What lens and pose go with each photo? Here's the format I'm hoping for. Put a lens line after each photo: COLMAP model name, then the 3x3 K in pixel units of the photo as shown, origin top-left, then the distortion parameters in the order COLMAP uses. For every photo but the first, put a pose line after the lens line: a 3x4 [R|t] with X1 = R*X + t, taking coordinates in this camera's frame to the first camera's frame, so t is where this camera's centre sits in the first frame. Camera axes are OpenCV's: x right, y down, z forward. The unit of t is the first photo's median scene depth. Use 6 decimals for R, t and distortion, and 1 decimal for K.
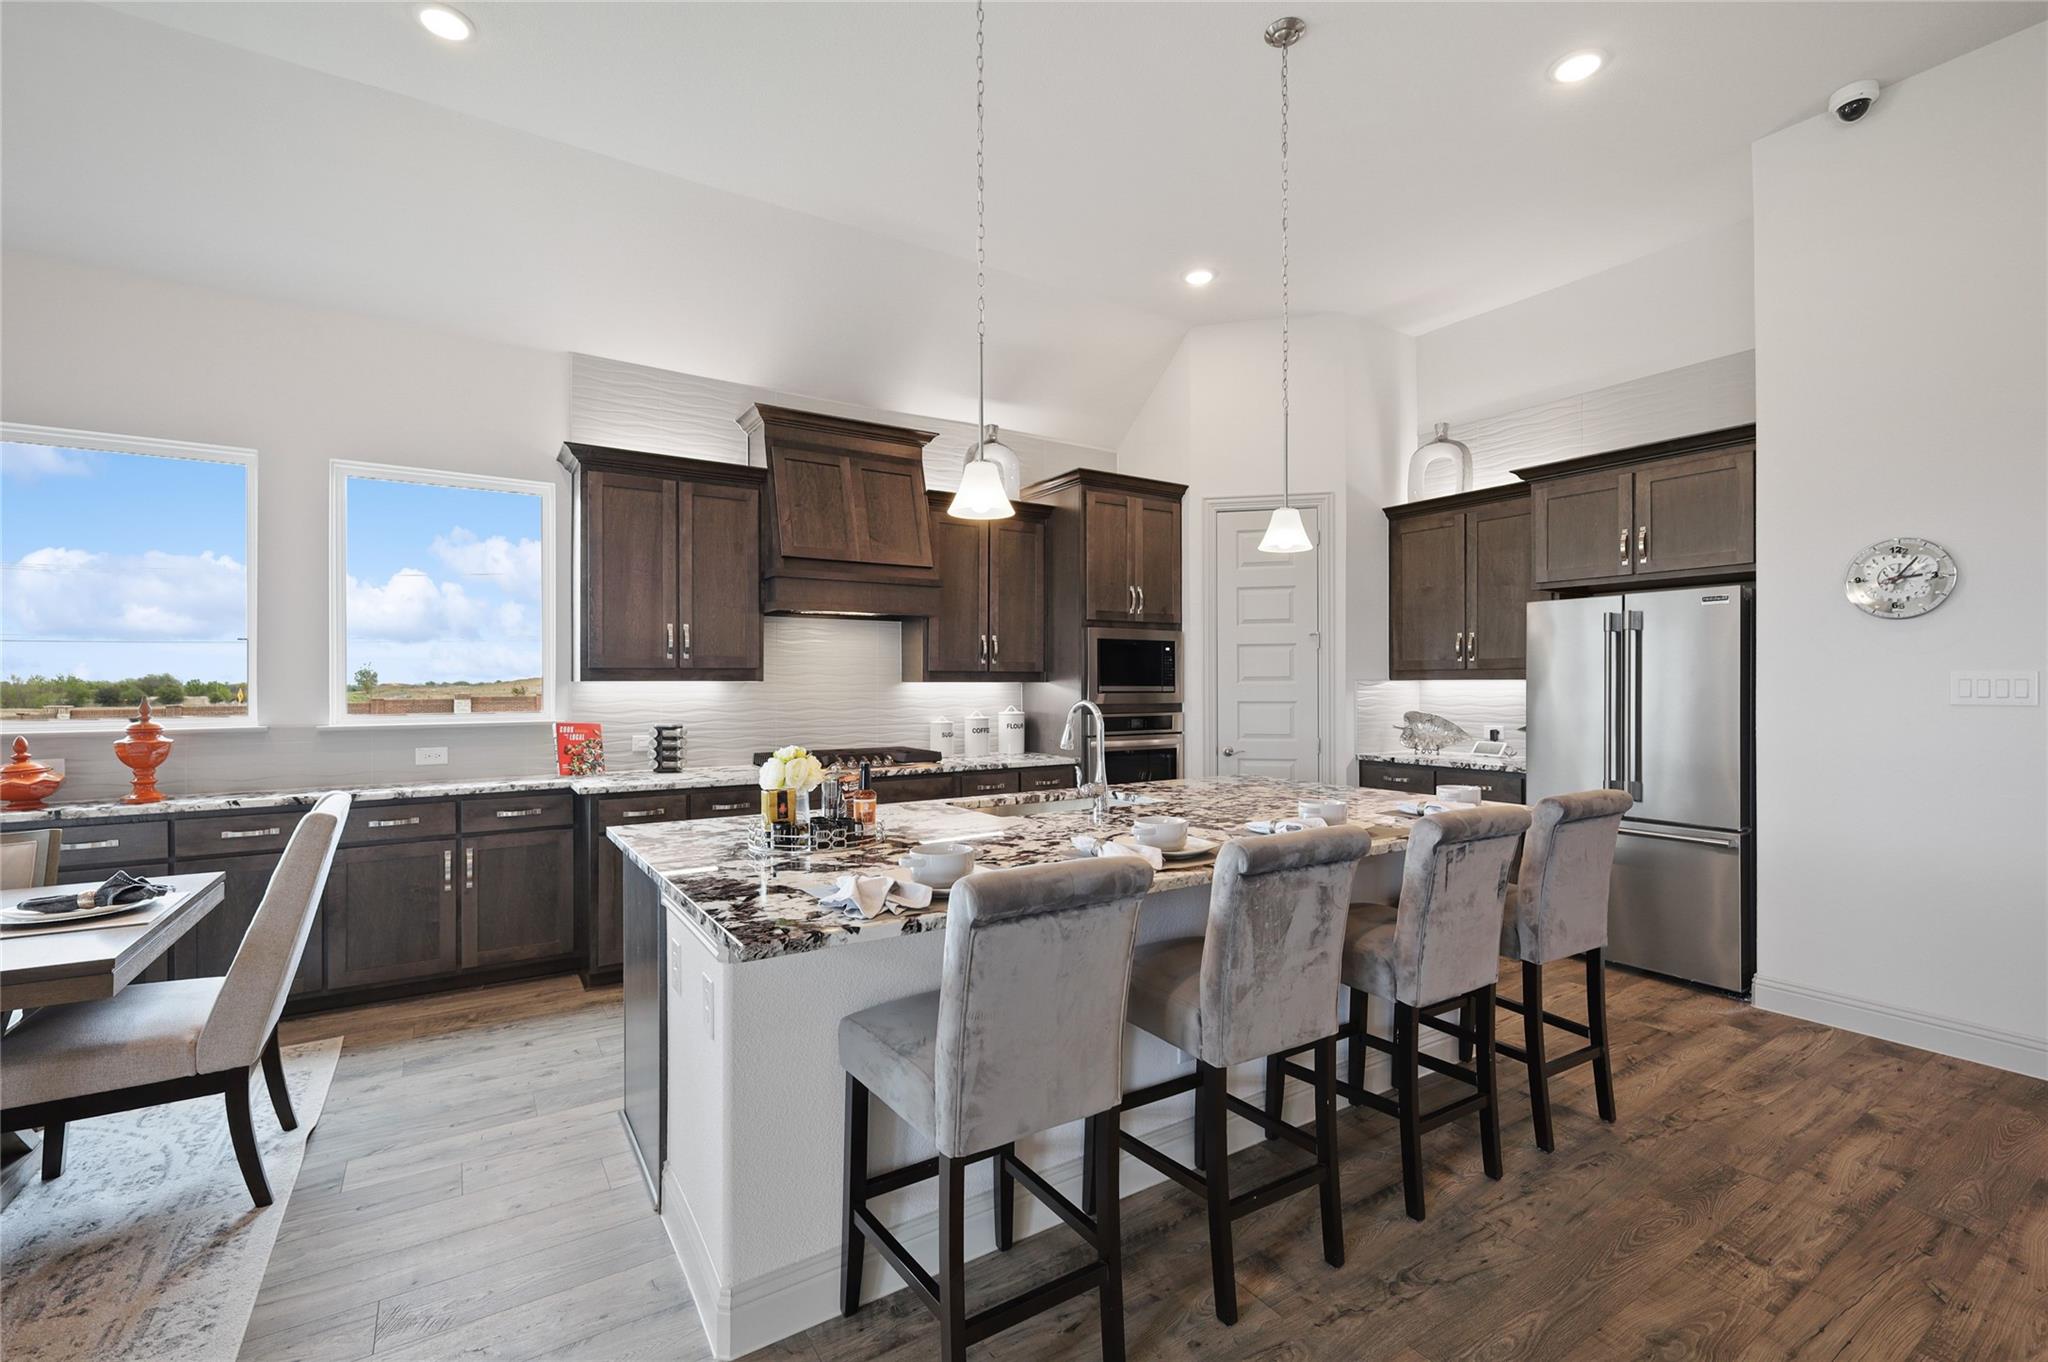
lens RADIAL K [[884.0, 0, 1025.0], [0, 884.0, 678.0], [0, 0, 1]] dist [0.000154, 0.000354]
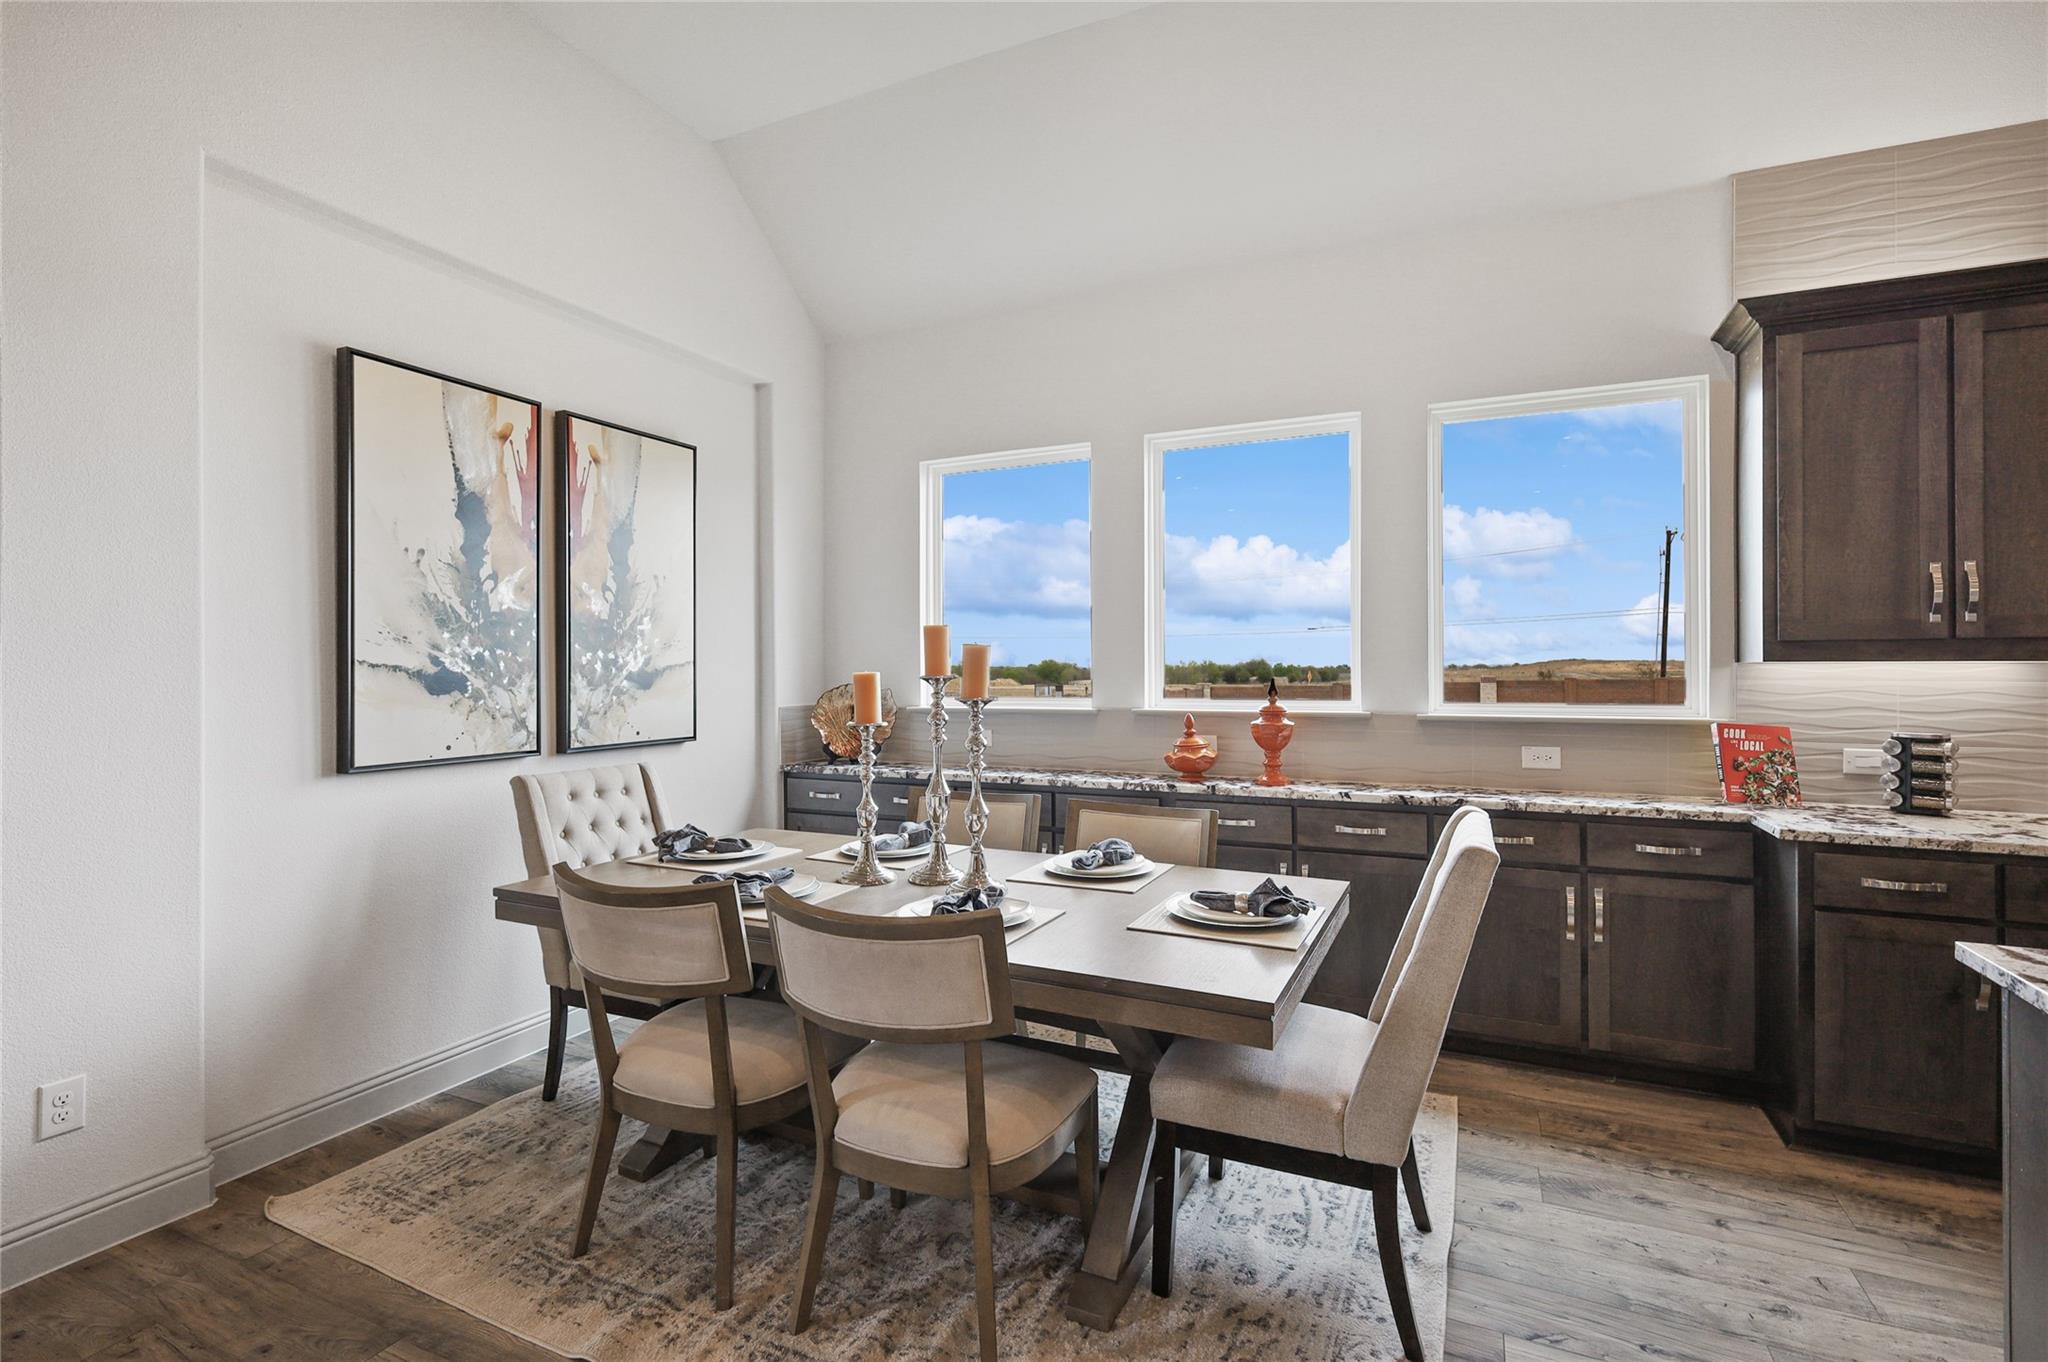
lens RADIAL K [[931.9, 0, 1023.9], [0, 931.9, 667.4], [0, 0, 1]] dist [-0.000004, -0.000131]
pose [[0.524261, 0.001048, -0.851557, -0.224740], [0.004960, 0.999979, 0.004285, 0.002614], [0.851543, -0.006470, 0.524245, 0.191251]]
